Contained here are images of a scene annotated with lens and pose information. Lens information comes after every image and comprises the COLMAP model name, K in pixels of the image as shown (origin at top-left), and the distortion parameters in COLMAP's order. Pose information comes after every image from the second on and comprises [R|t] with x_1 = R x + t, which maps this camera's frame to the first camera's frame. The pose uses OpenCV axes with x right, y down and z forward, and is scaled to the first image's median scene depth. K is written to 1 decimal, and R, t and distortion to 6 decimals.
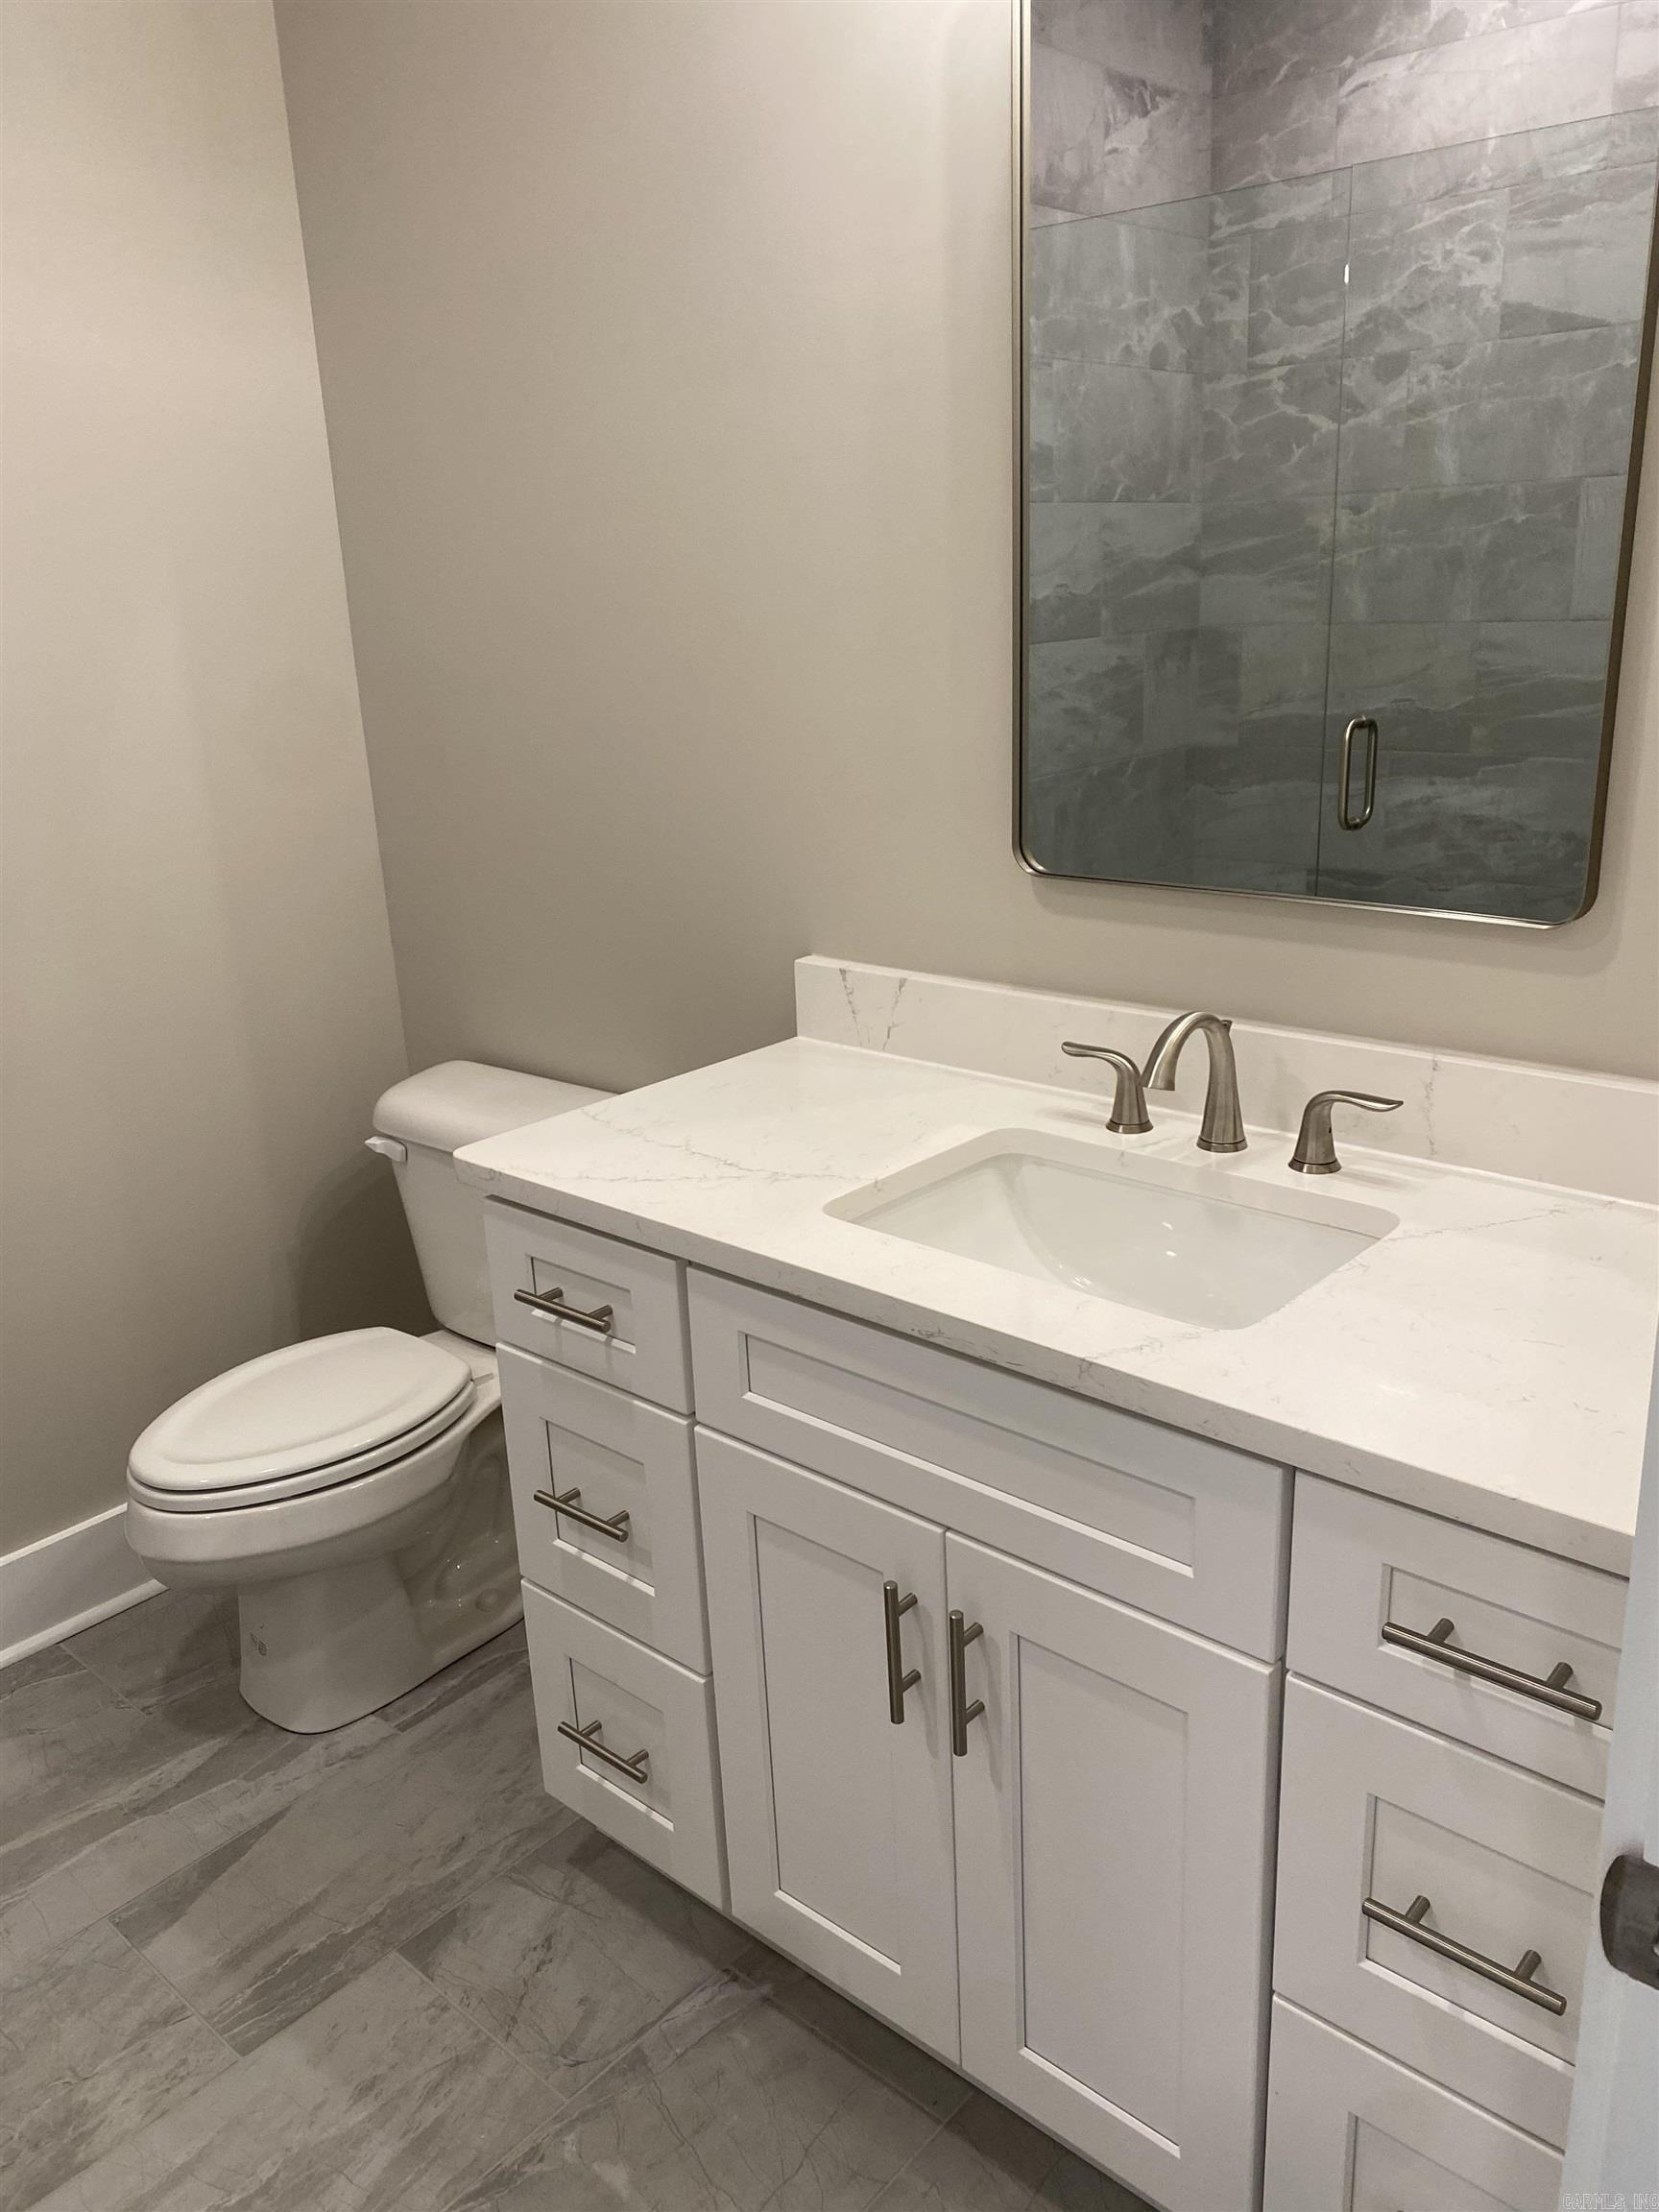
lens RADIAL K [[1676.1, 0, 832.6], [0, 1676.1, 1105.3], [0, 0, 1]] dist [0.007742, -0.005484]
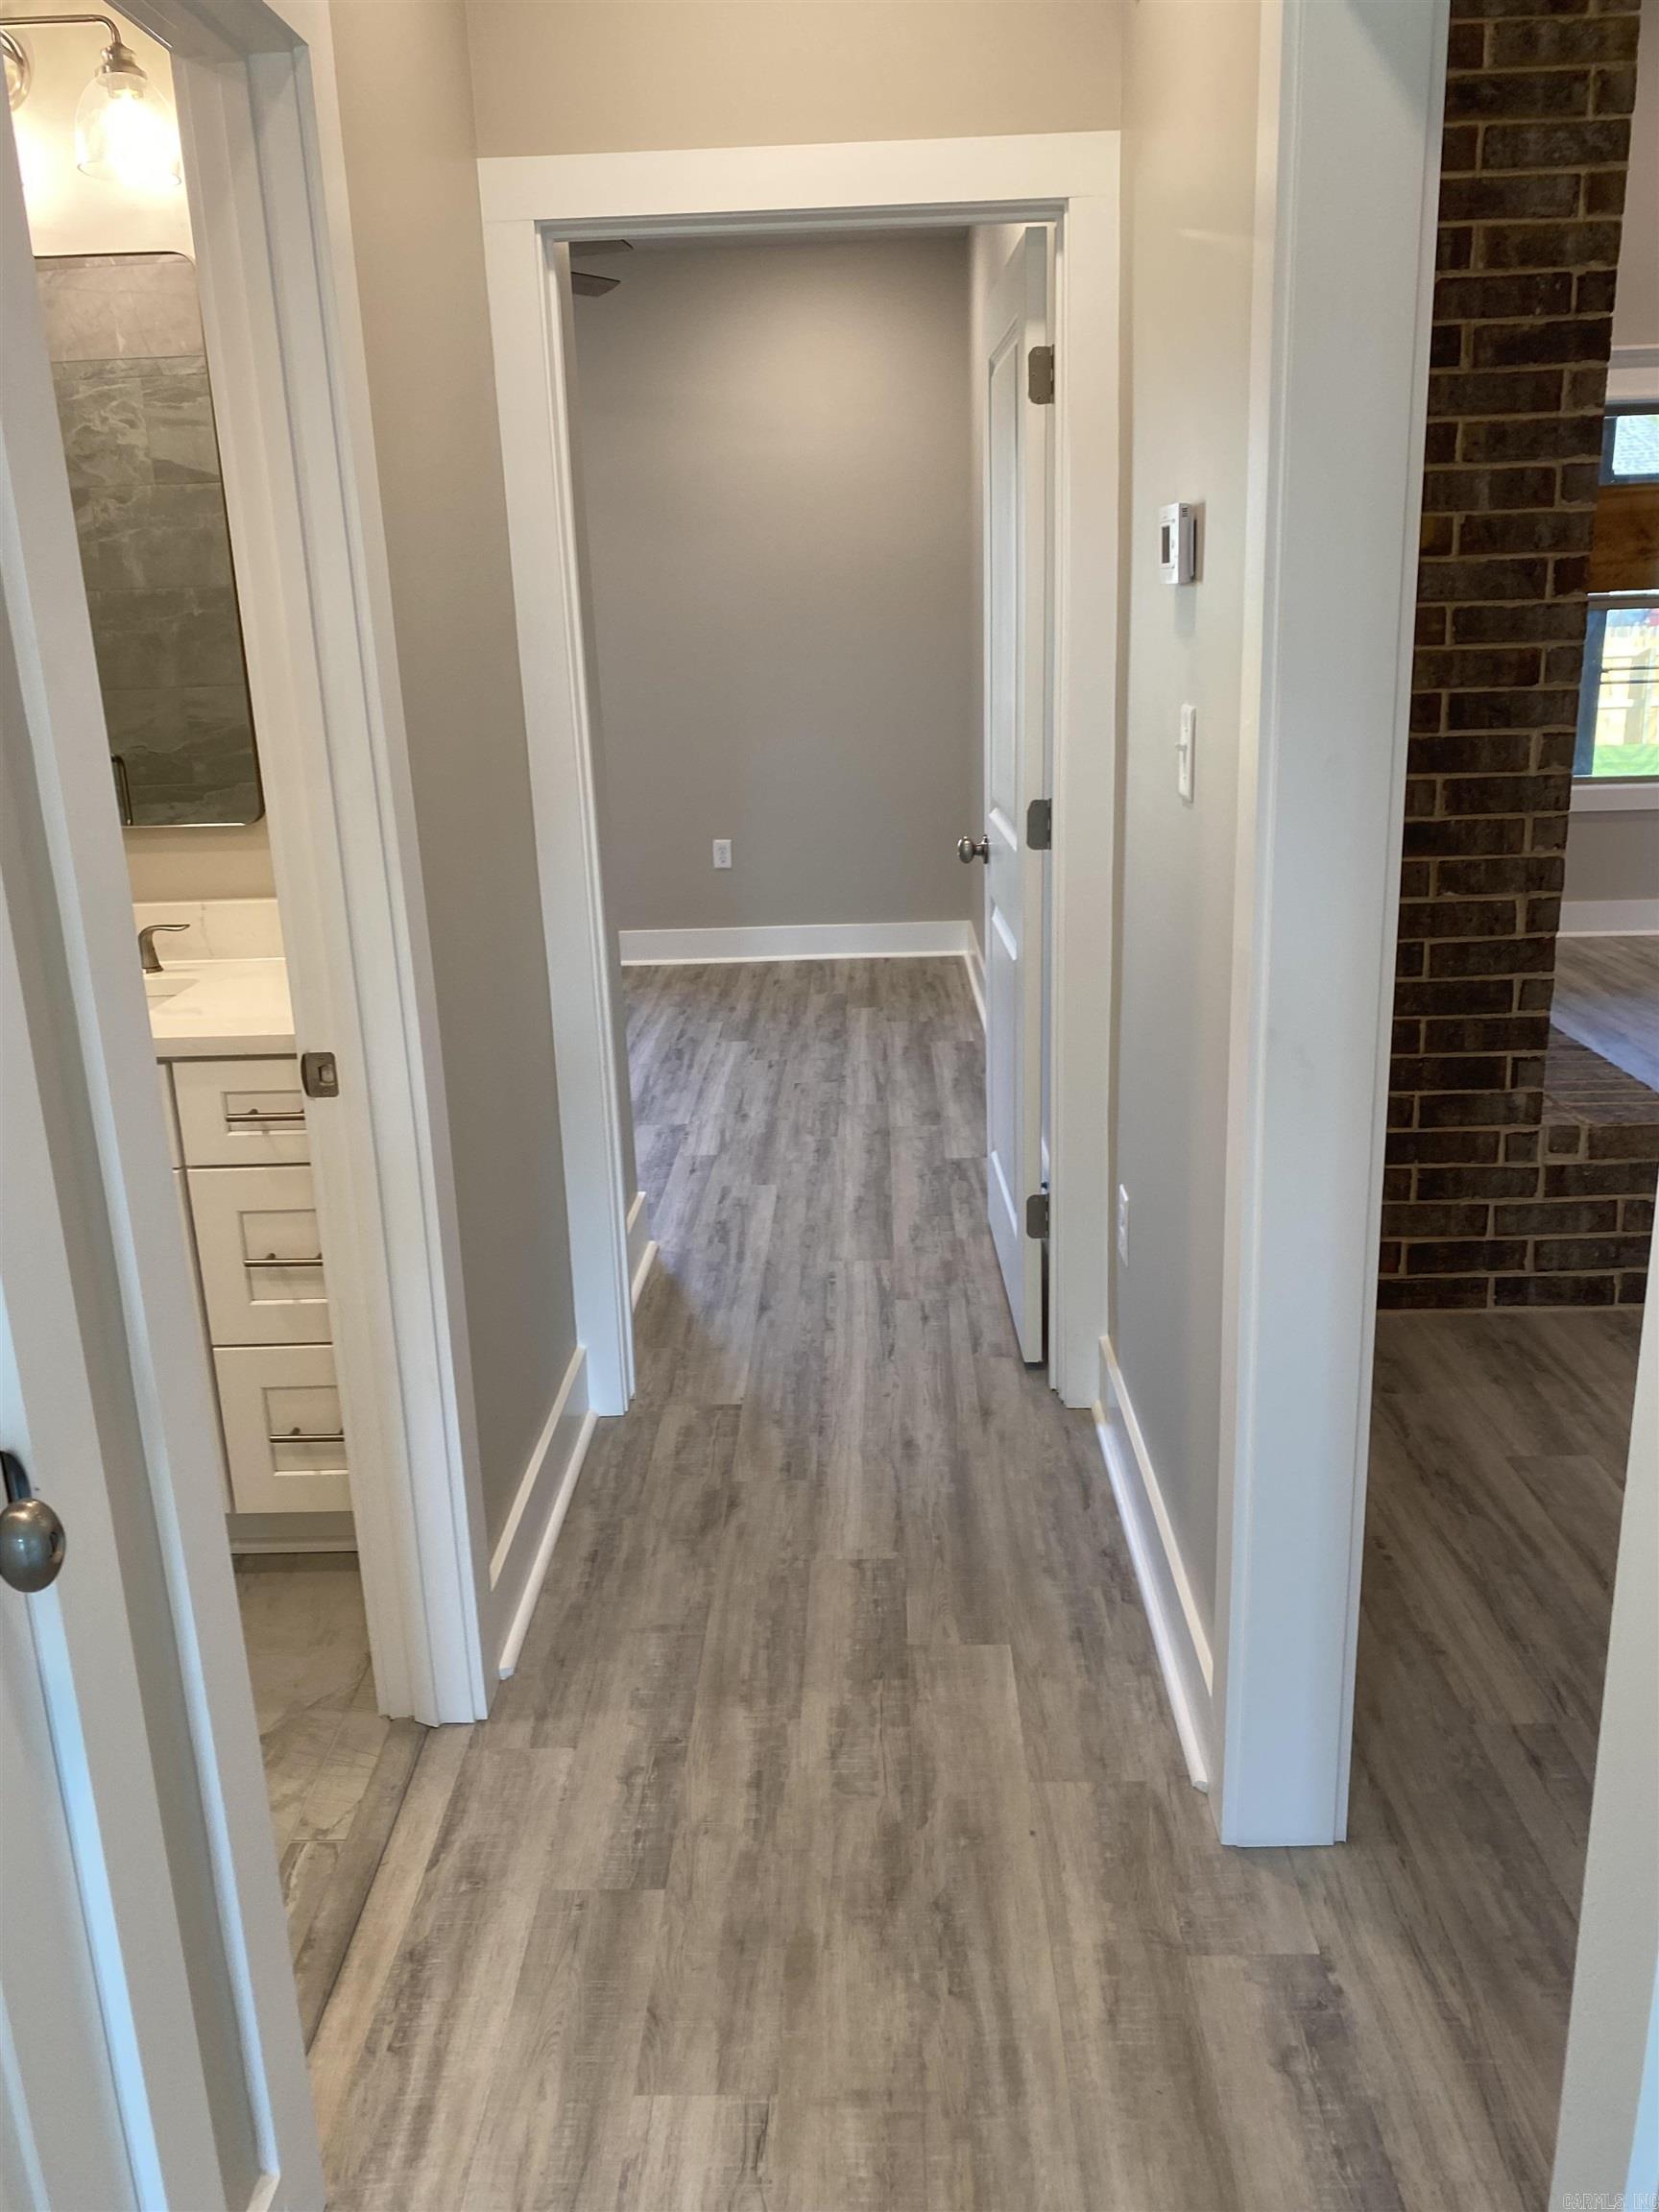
lens RADIAL K [[1676.1, 0, 828.5], [0, 1676.1, 1106.9], [0, 0, 1]] dist [0.007742, -0.005484]
pose [[0.758348, -0.165583, 0.630469, -0.138689], [0.191650, 0.981088, 0.027146, 0.114896], [-0.623040, 0.100243, 0.775740, -0.365267]]
